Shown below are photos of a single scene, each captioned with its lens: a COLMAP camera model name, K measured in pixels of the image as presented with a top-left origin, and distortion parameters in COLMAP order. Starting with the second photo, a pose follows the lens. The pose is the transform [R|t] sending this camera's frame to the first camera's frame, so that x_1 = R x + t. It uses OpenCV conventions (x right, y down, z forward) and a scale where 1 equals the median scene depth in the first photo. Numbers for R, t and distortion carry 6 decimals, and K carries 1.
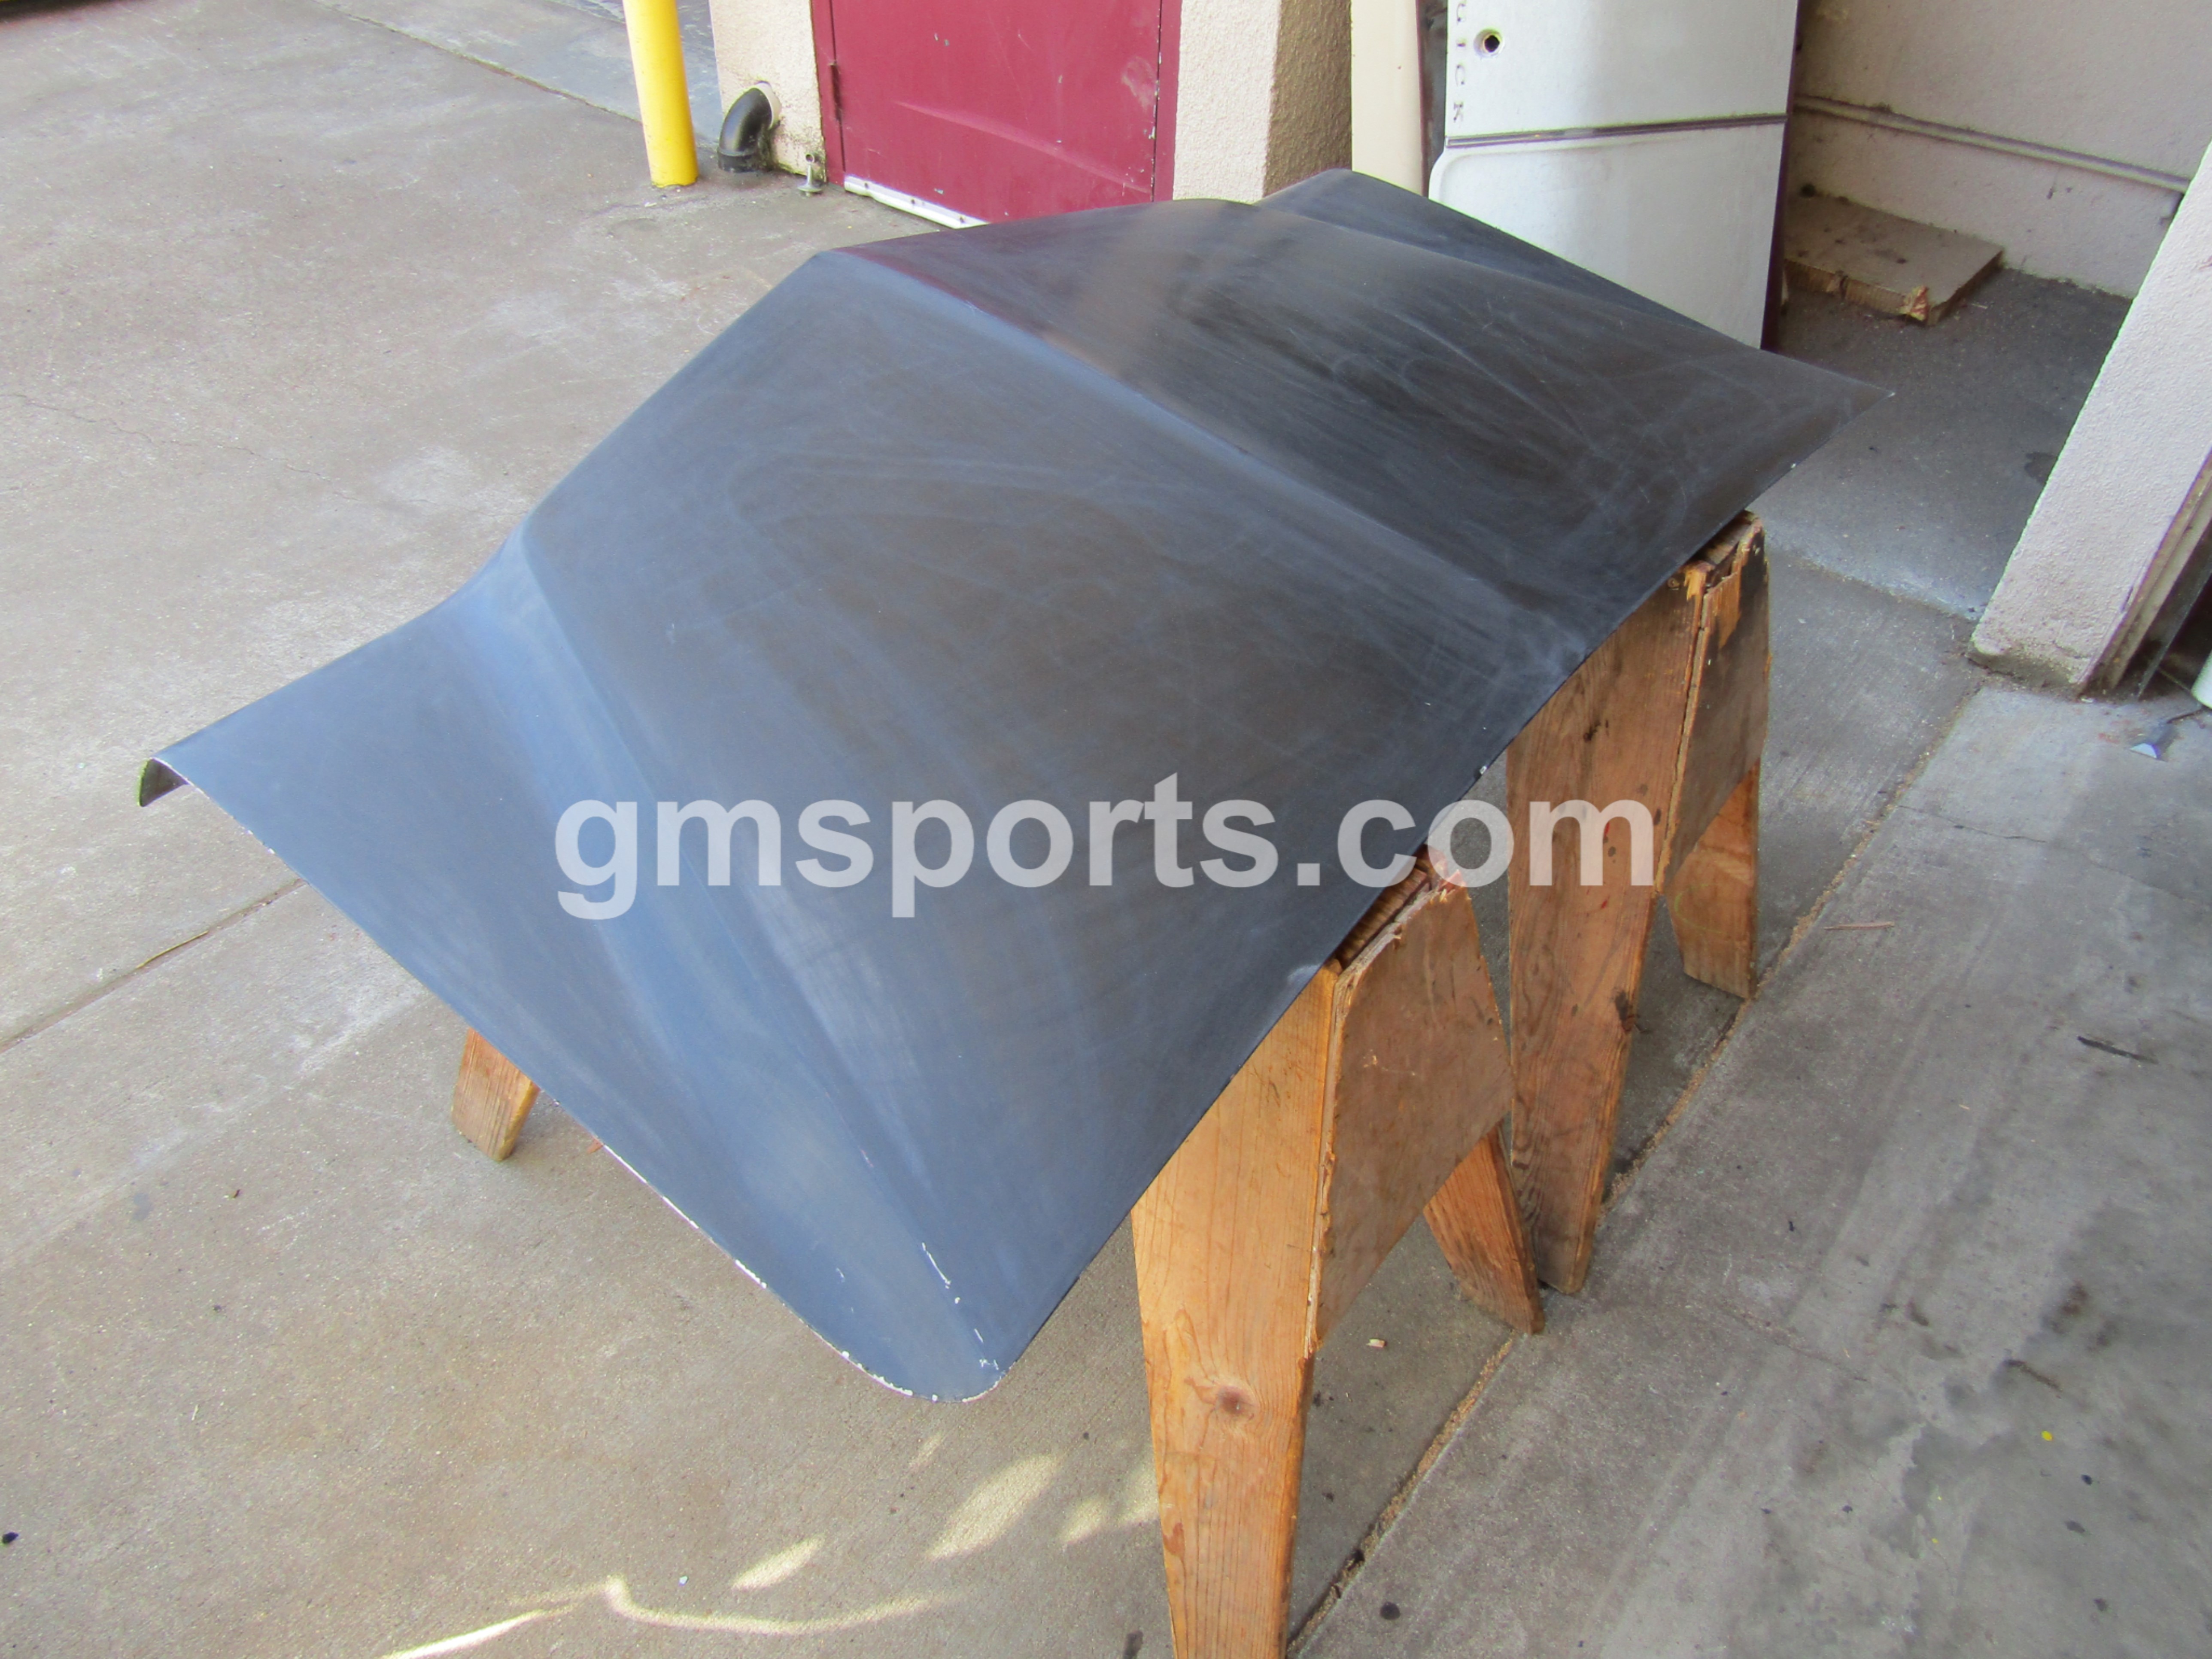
lens RADIAL K [[1559.7, 0, 1103.3], [0, 1559.7, 839.8], [0, 0, 1]] dist [0.004912, -0.008975]
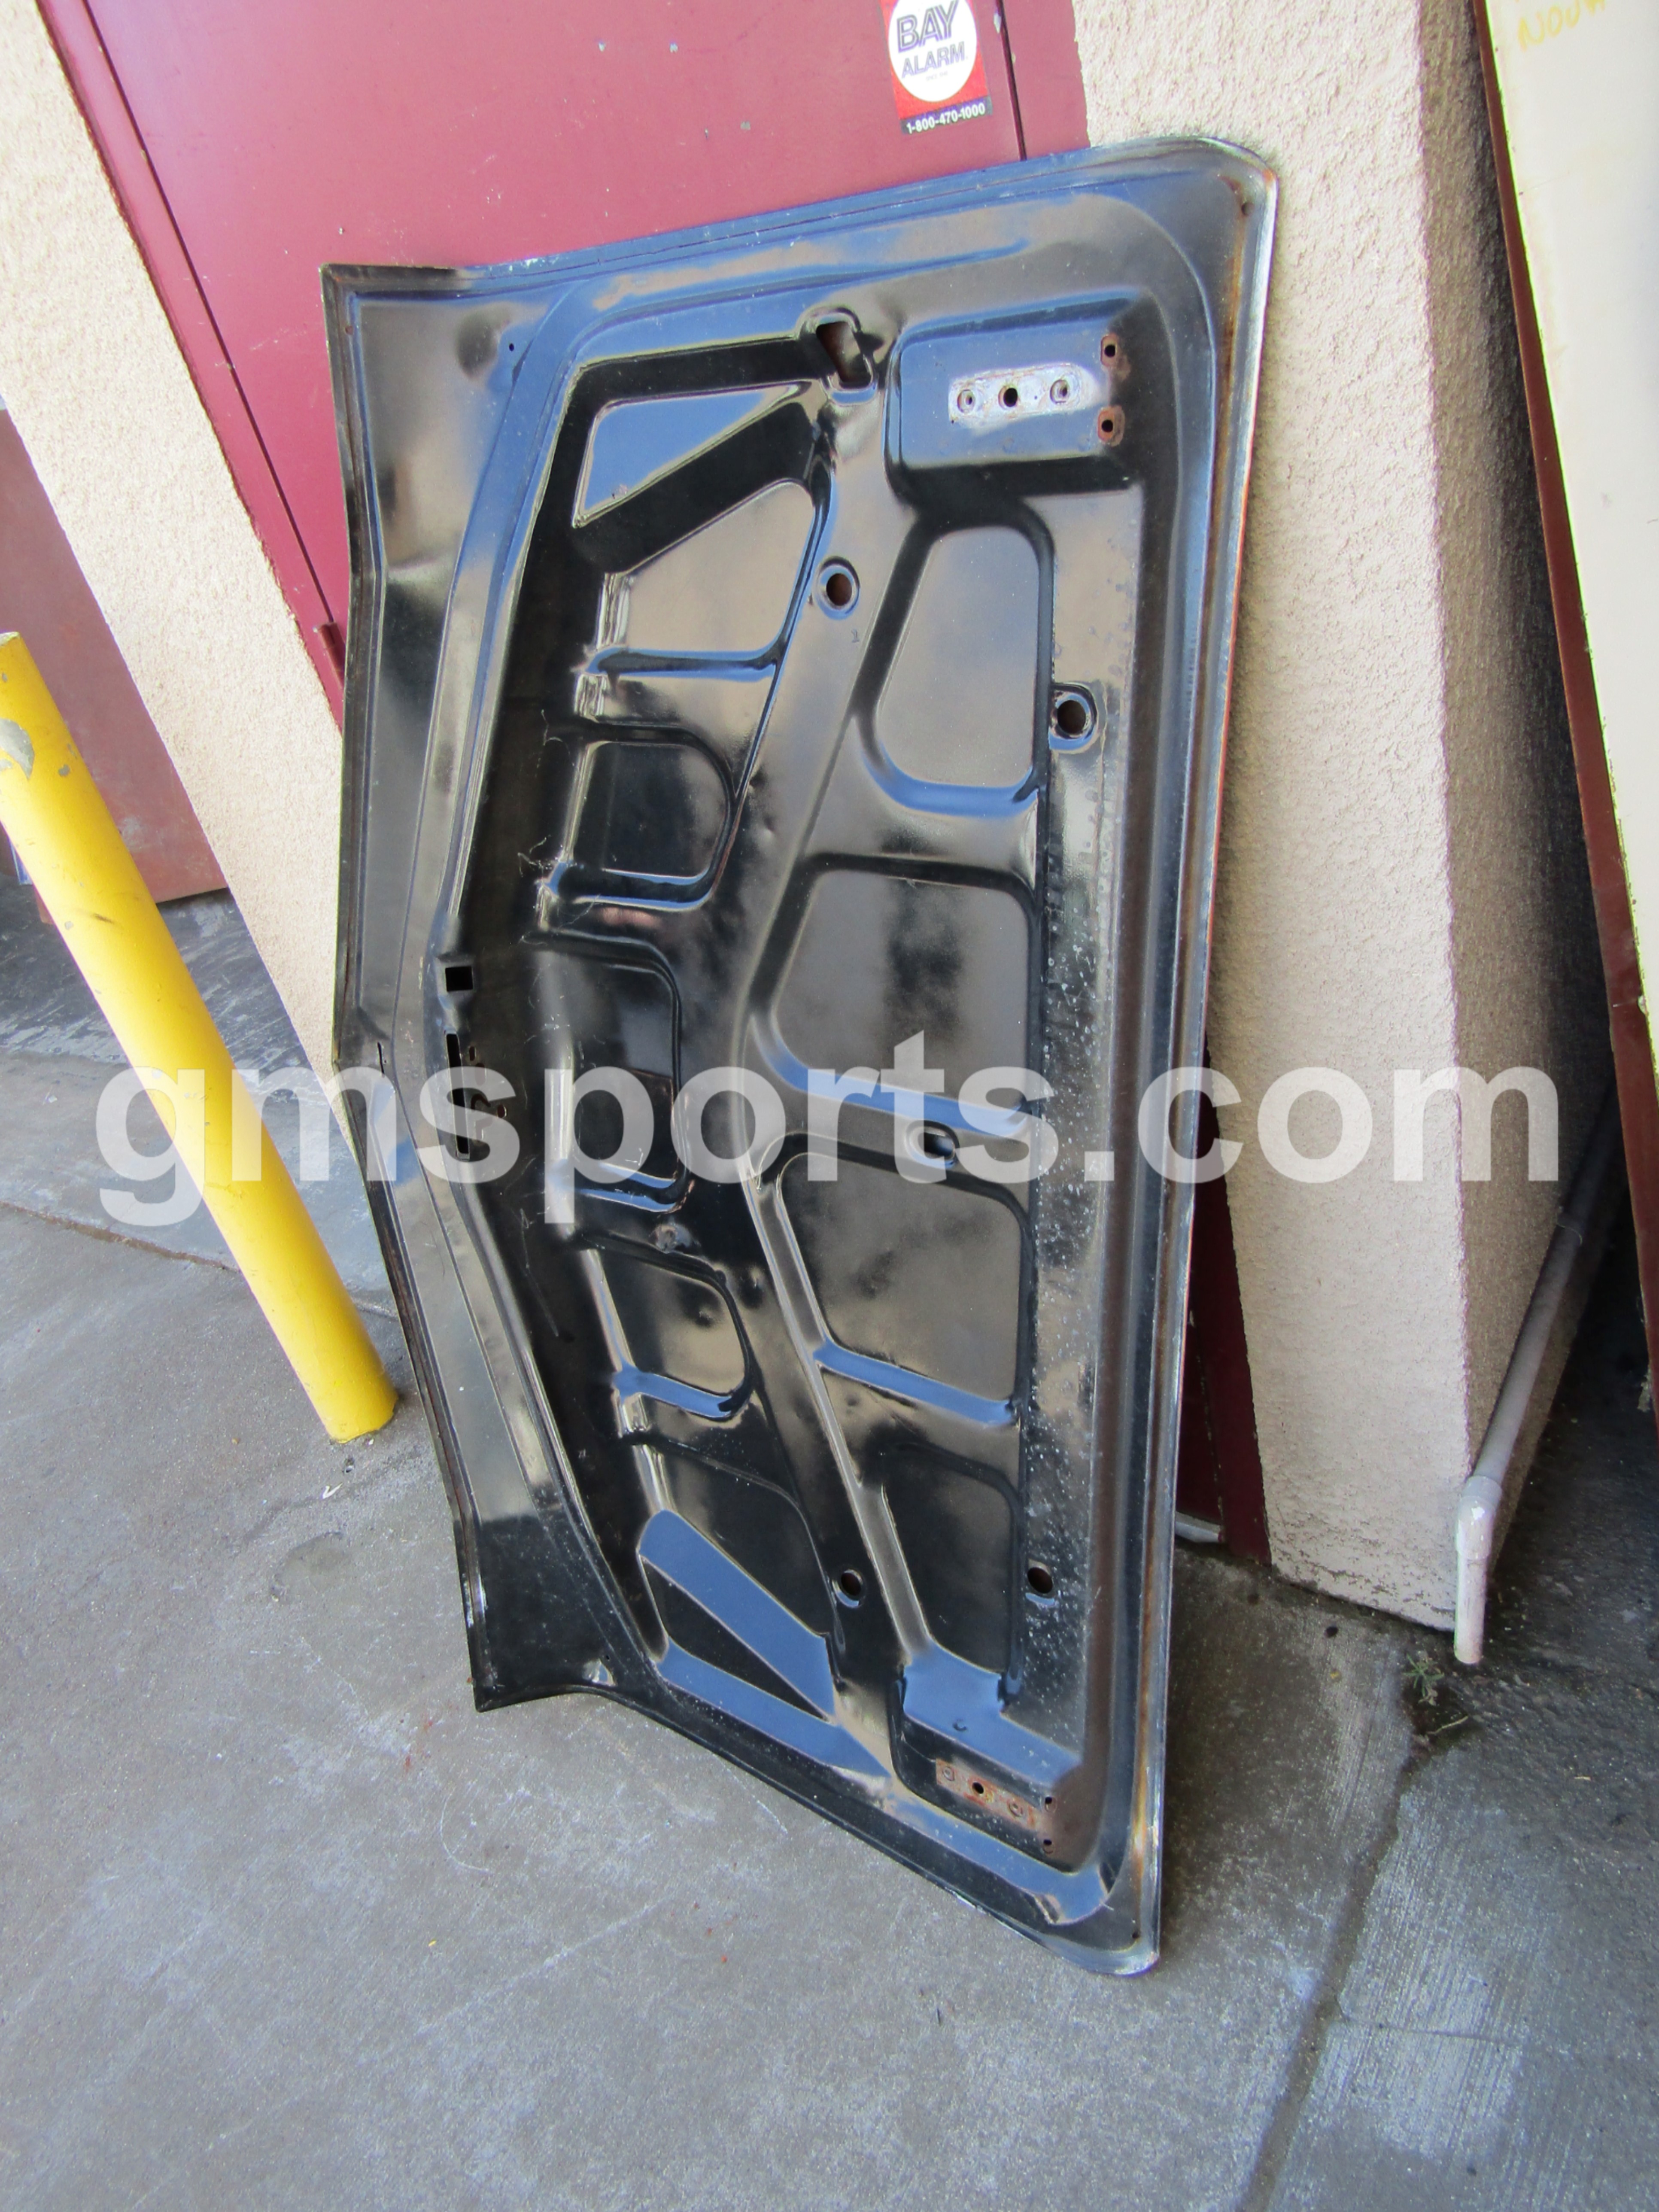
lens RADIAL K [[1603.7, 0, 829.5], [0, 1603.7, 1106.0], [0, 0, 1]] dist [0.011195, -0.006934]
pose [[0.959720, -0.278330, -0.038340, -0.071148], [0.265102, 0.942279, -0.204524, -0.746278], [0.093052, 0.186122, 0.978110, 0.750959]]
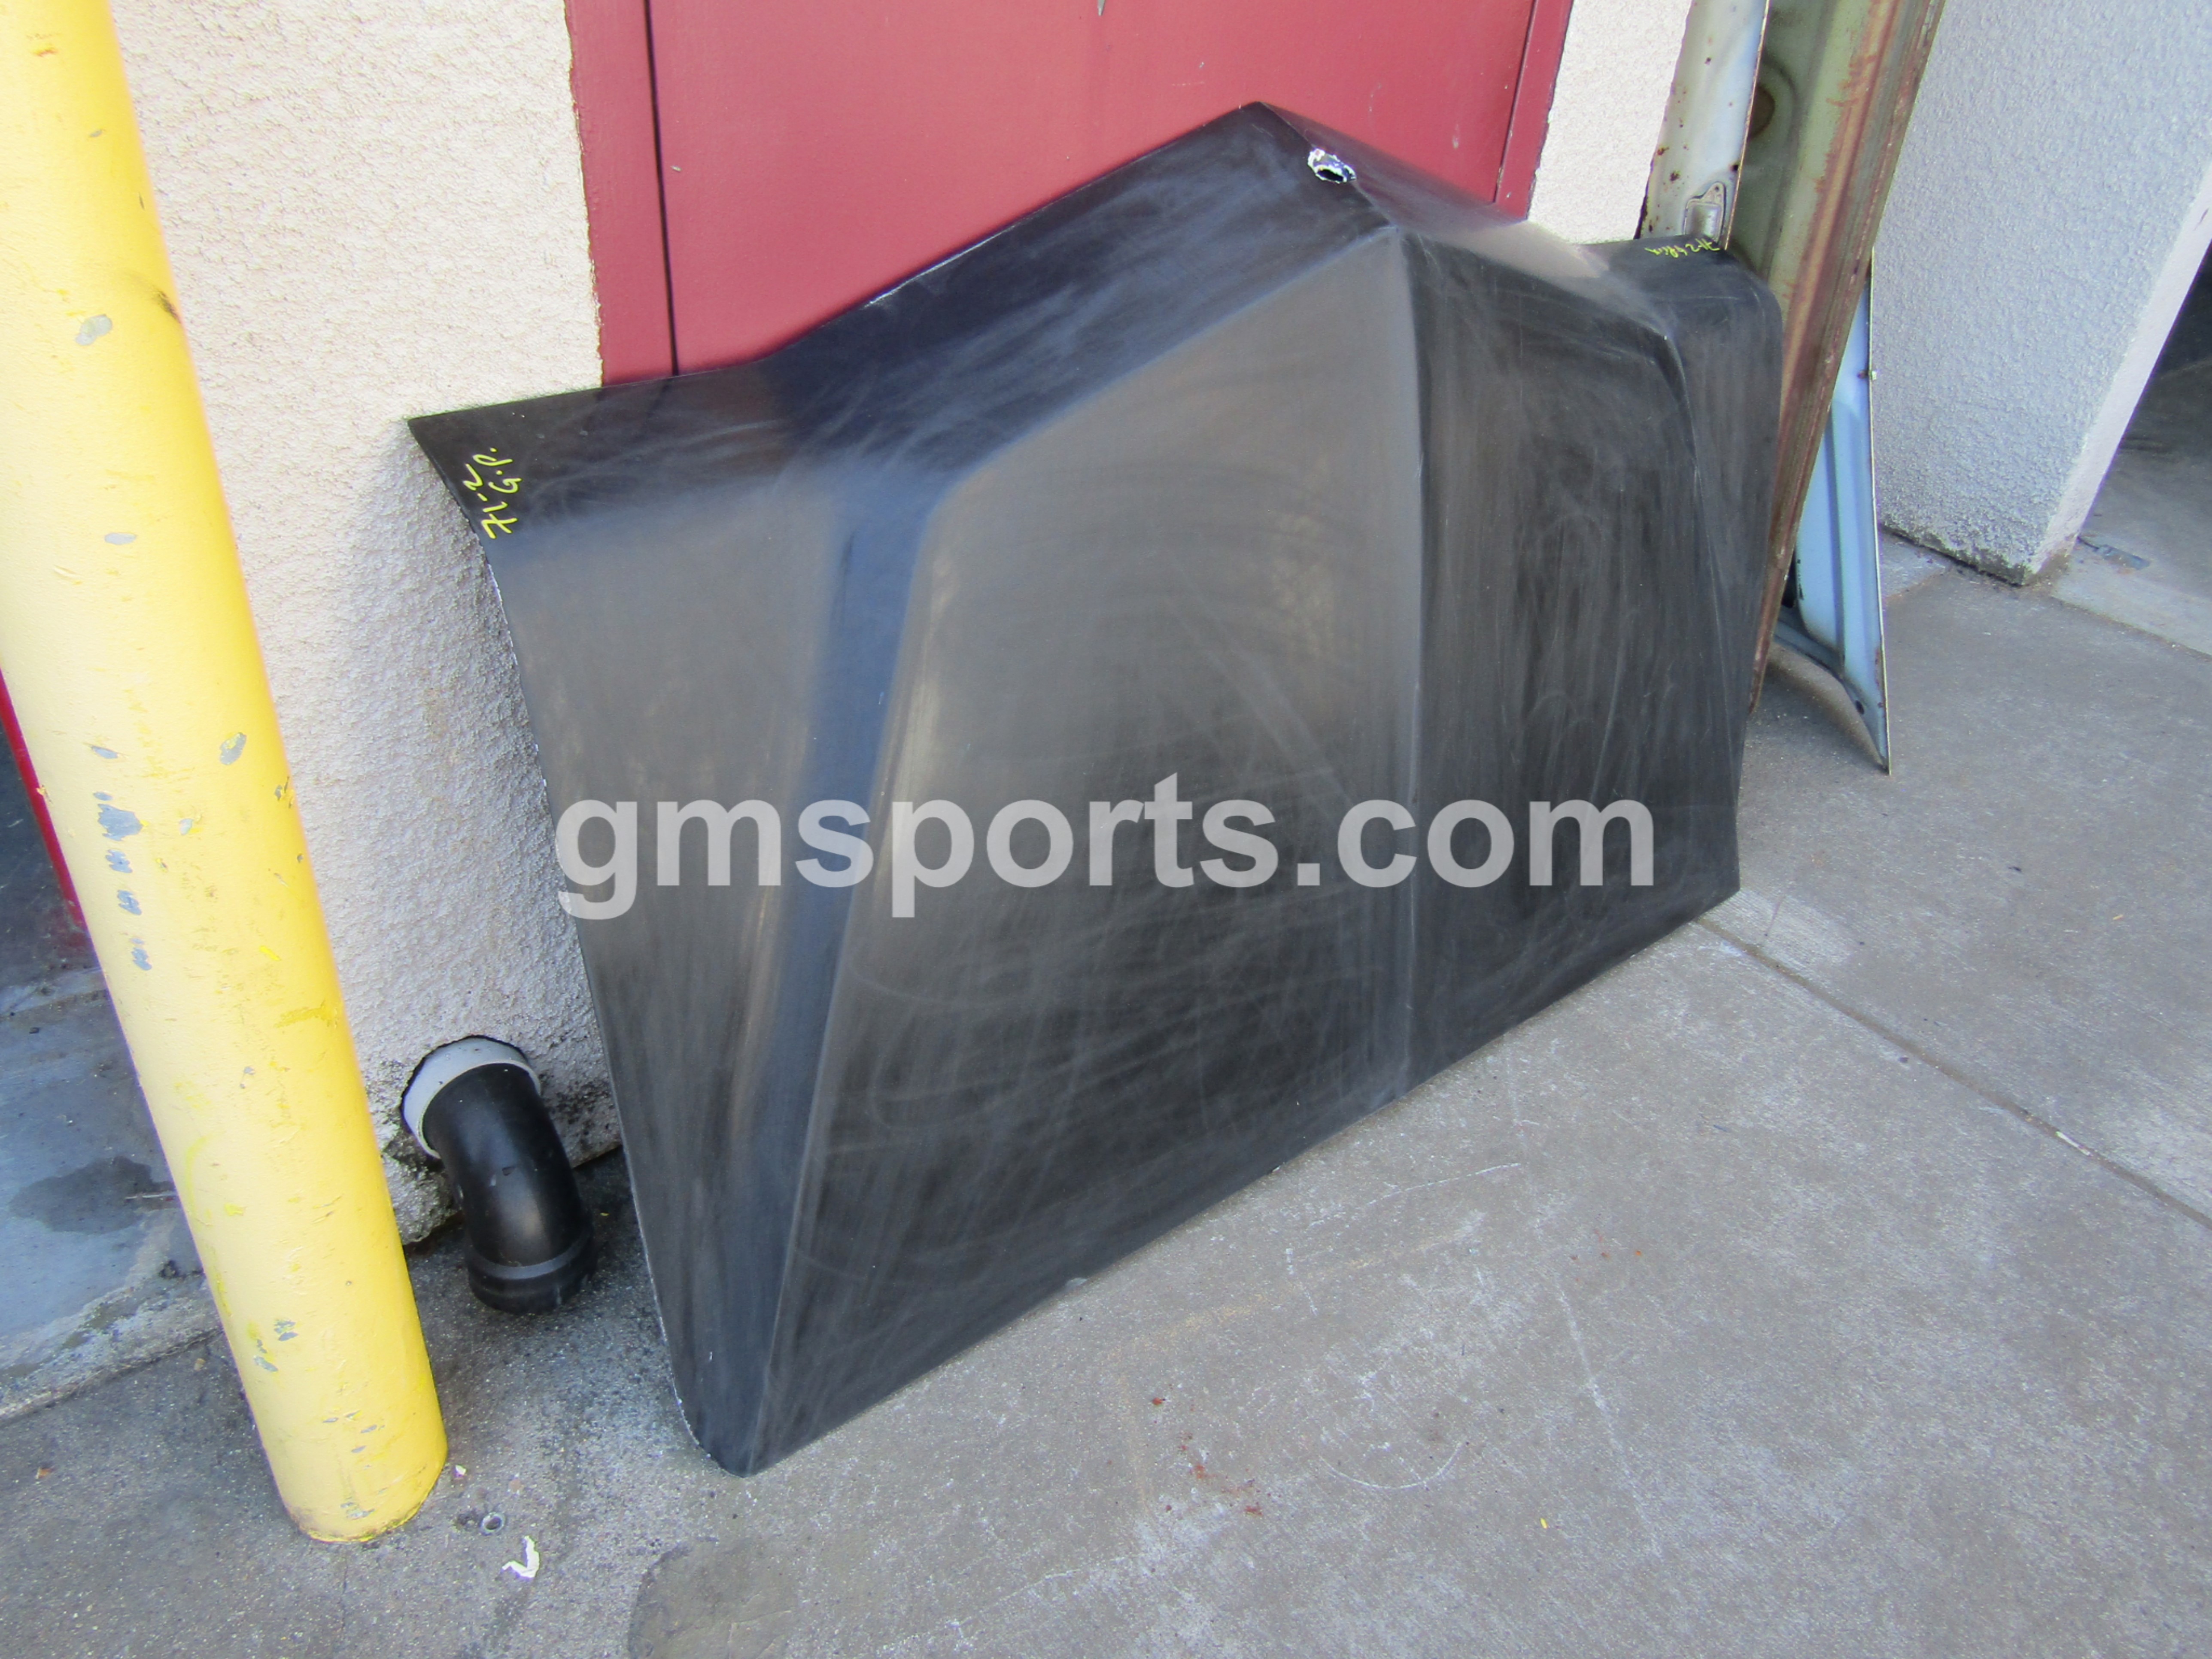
lens RADIAL K [[1565.6, 0, 1106.0], [0, 1565.6, 829.5], [0, 0, 1]] dist [-0.044802, 0.034633]
pose [[0.200605, -0.558595, 0.804816, -0.877379], [0.600436, 0.719237, 0.349535, -1.113244], [-0.774102, 0.413122, 0.479683, 1.425151]]
